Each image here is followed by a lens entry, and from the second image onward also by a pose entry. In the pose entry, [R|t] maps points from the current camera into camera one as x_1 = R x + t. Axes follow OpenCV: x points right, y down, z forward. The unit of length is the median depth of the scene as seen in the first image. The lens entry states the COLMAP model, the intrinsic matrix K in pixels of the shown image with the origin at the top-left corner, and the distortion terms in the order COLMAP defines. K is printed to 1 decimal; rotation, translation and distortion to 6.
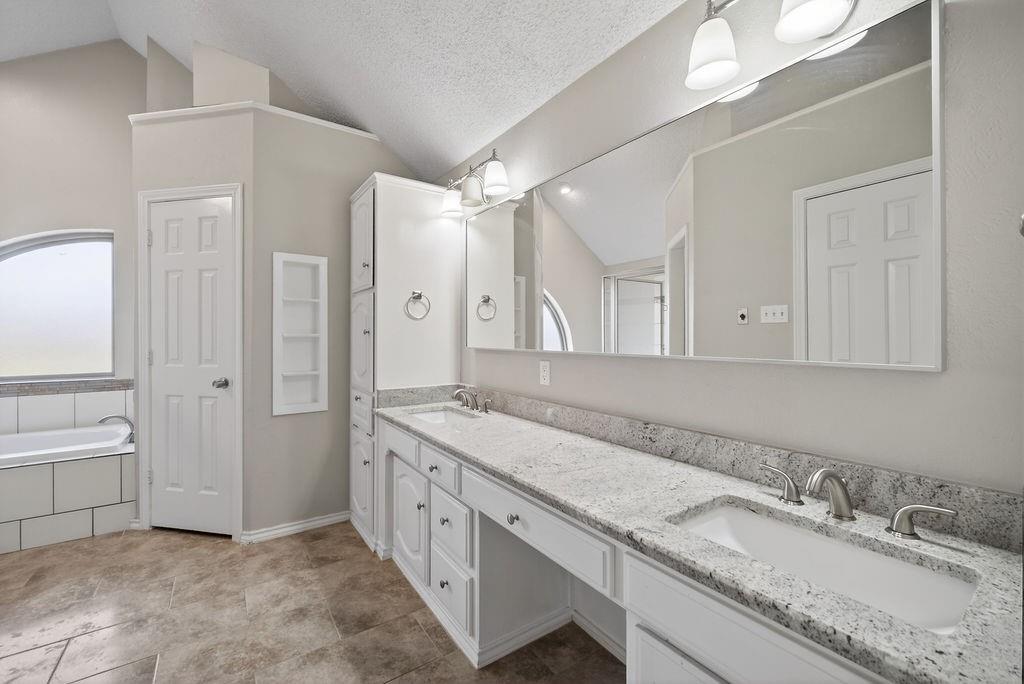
lens RADIAL K [[404.7, 0, 511.9], [0, 404.7, 340.2], [0, 0, 1]] dist [-0.009635, 0.000306]
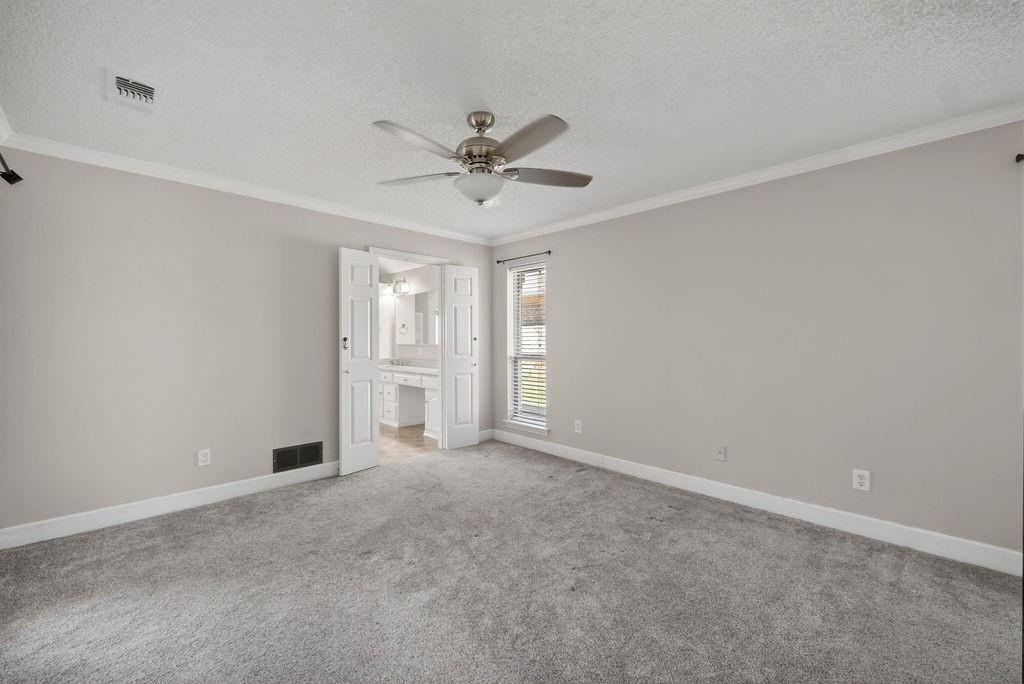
lens RADIAL K [[404.7, 0, 512.3], [0, 404.7, 337.2], [0, 0, 1]] dist [-0.009635, 0.000306]
pose [[0.986373, 0.001135, 0.164519, 0.230223], [-0.001039, 0.999999, -0.000668, -0.027431], [-0.164520, 0.000488, 0.986374, -1.926089]]
